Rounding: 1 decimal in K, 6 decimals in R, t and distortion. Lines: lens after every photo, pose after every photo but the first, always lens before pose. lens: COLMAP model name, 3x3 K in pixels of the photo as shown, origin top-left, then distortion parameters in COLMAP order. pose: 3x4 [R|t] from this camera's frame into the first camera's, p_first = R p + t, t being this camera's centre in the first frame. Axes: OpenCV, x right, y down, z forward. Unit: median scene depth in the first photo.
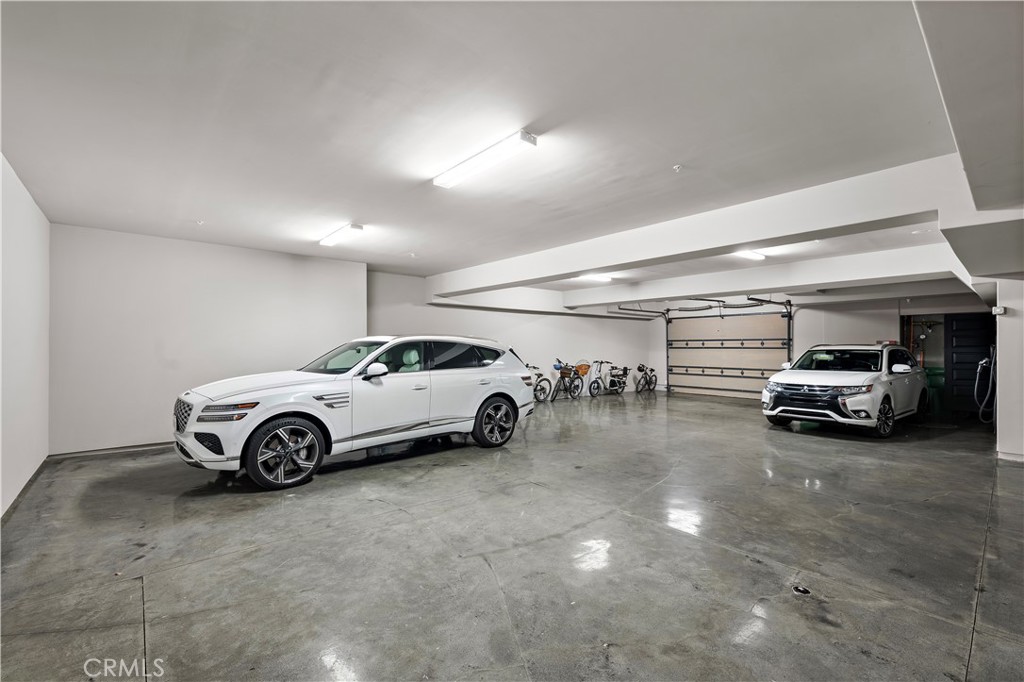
lens RADIAL K [[434.4, 0, 511.0], [0, 434.4, 346.5], [0, 0, 1]] dist [-0.001492, 0.000245]
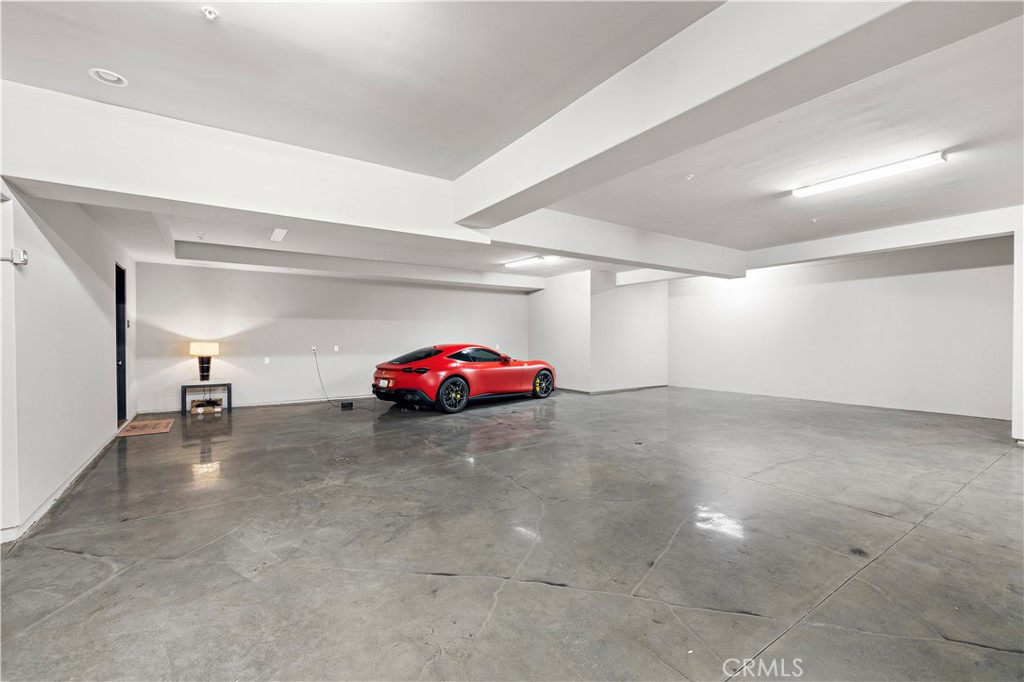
lens RADIAL K [[434.4, 0, 510.7], [0, 434.4, 347.9], [0, 0, 1]] dist [-0.001492, 0.000245]
pose [[-0.993314, 0.000136, 0.115446, 0.649293], [0.001938, 0.999878, 0.015497, 0.028652], [-0.115430, 0.015617, -0.993193, 1.983910]]
